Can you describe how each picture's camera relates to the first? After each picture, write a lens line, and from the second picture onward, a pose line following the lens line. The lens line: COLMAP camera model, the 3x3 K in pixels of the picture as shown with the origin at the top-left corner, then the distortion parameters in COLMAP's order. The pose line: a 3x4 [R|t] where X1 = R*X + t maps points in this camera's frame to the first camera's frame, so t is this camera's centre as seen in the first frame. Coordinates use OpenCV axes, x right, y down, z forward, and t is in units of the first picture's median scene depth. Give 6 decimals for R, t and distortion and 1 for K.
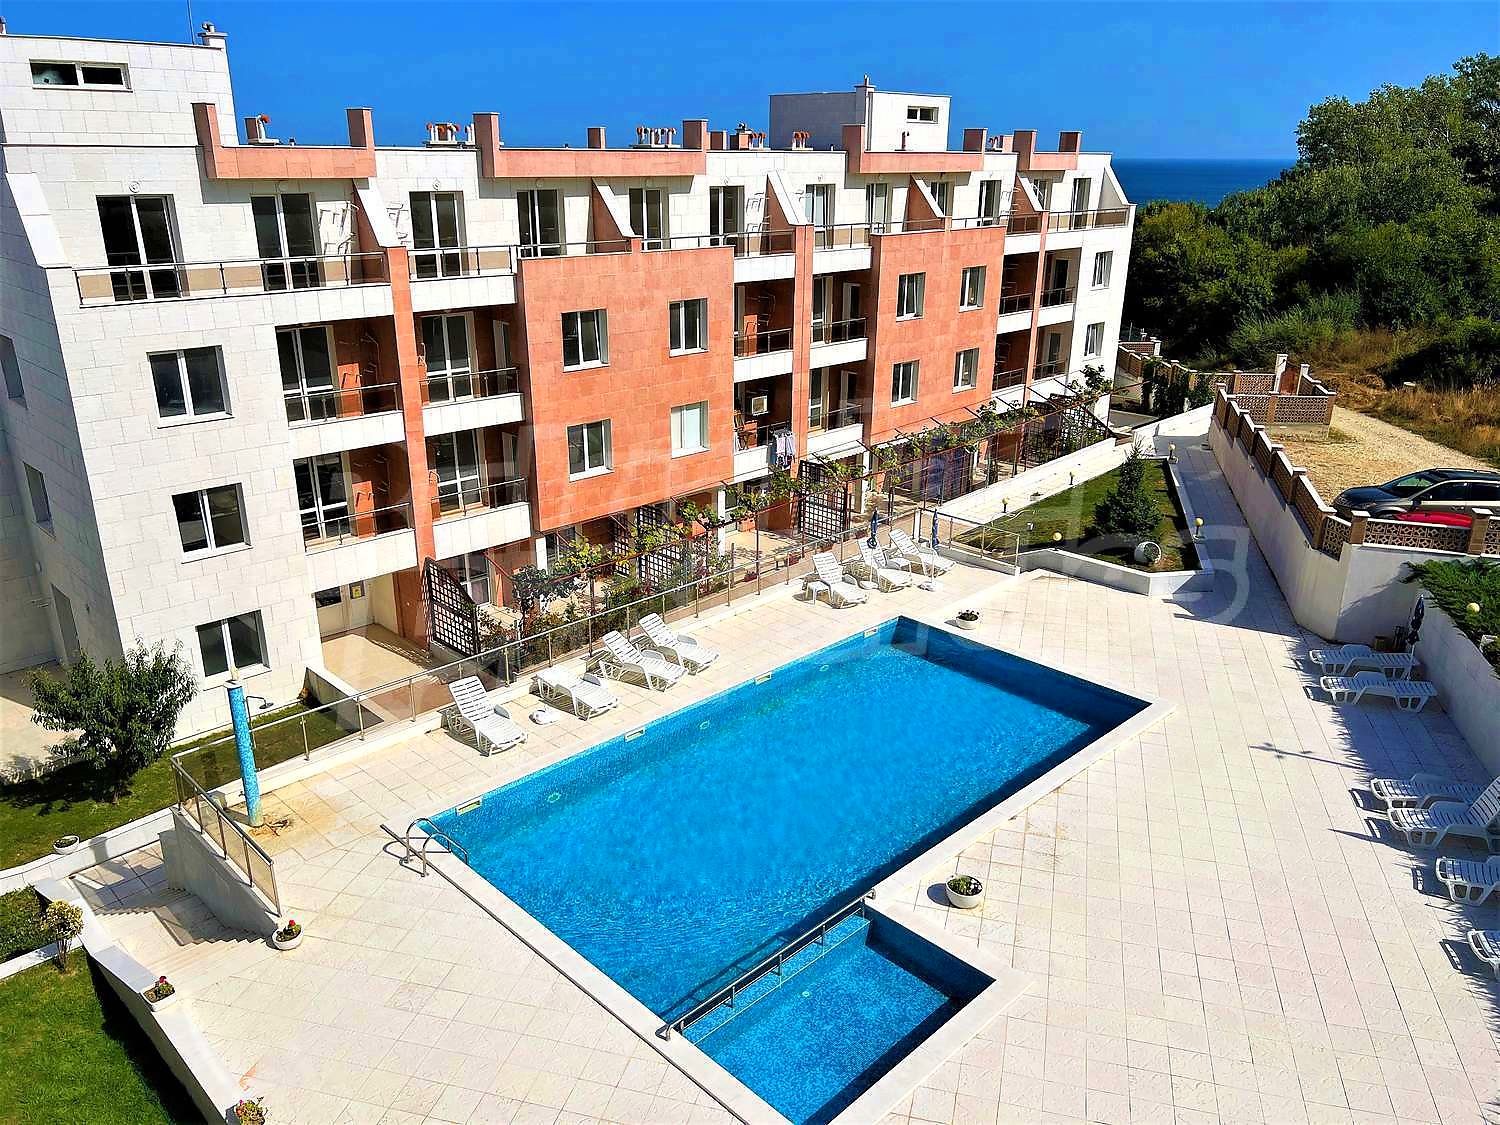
lens RADIAL K [[1126.1, 0, 751.1], [0, 1126.1, 559.2], [0, 0, 1]] dist [0.064223, -0.075380]
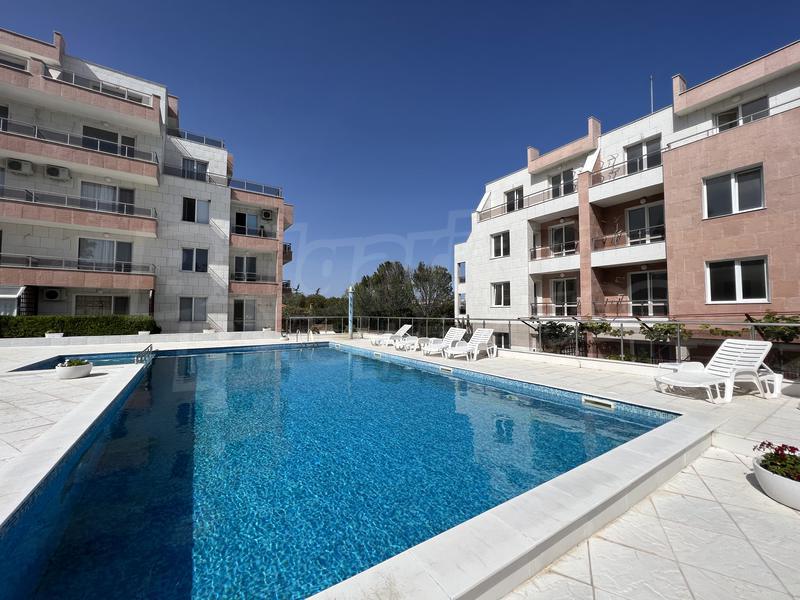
lens RADIAL K [[321.5, 0, 399.9], [0, 321.5, 299.4], [0, 0, 1]] dist [-0.002162, 0.001008]
pose [[-0.200513, -0.045489, -0.978634, 0.268968], [-0.327779, 0.944468, 0.023258, 0.032077], [0.923231, 0.325440, -0.204288, 0.755187]]
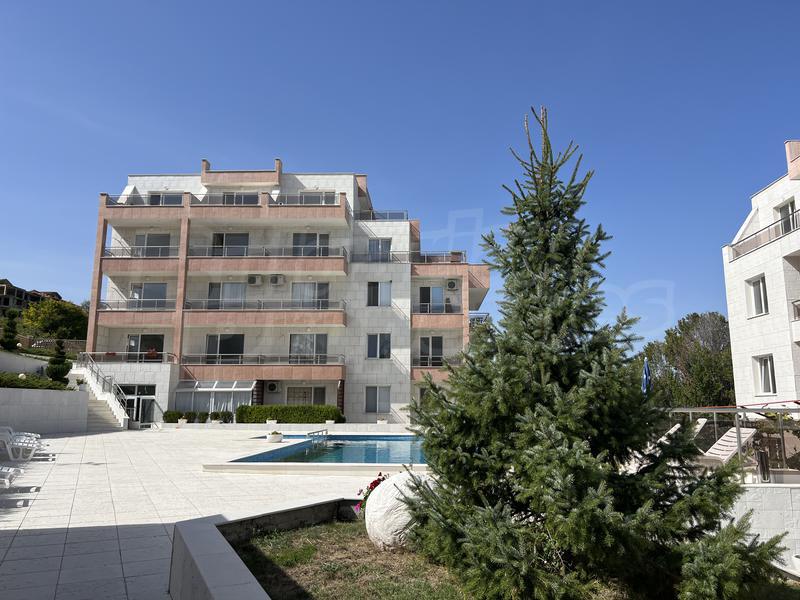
lens RADIAL K [[600.6, 0, 399.7], [0, 600.6, 301.7], [0, 0, 1]] dist [0.064223, -0.075380]
pose [[-0.740758, -0.123345, -0.660352, 0.444620], [-0.231721, 0.969583, 0.078830, -0.068696], [0.630542, 0.211411, -0.746808, 1.058252]]
